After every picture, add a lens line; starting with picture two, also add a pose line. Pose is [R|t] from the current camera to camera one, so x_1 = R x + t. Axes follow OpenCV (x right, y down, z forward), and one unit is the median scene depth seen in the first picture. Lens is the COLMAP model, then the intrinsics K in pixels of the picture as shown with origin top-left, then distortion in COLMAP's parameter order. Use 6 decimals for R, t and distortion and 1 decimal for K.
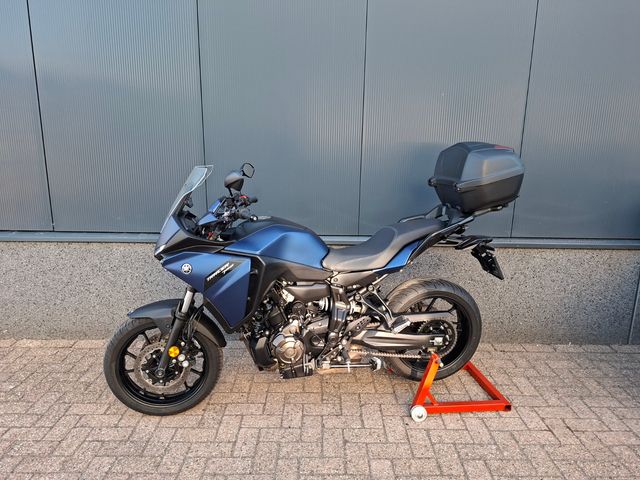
lens RADIAL K [[455.1, 0, 316.0], [0, 455.1, 231.2], [0, 0, 1]] dist [0.027930, -0.037025]
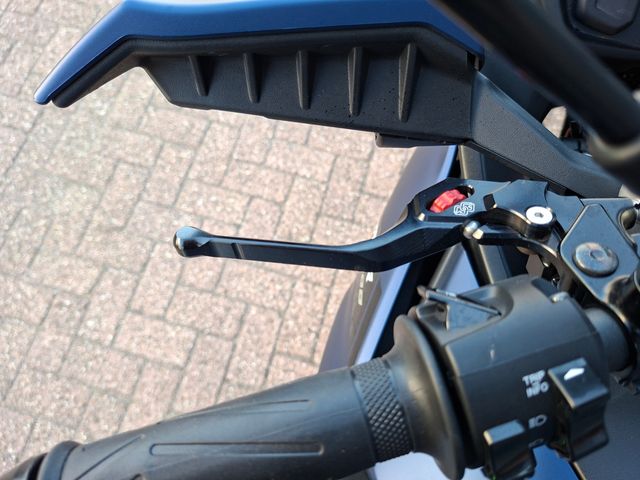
lens RADIAL K [[455.1, 0, 320.8], [0, 455.1, 239.8], [0, 0, 1]] dist [0.027930, -0.037025]
pose [[-0.272340, 0.898988, -0.343003, -0.114680], [-0.206136, 0.293690, 0.933410, -0.087248], [0.939861, 0.324910, 0.105330, 0.833831]]
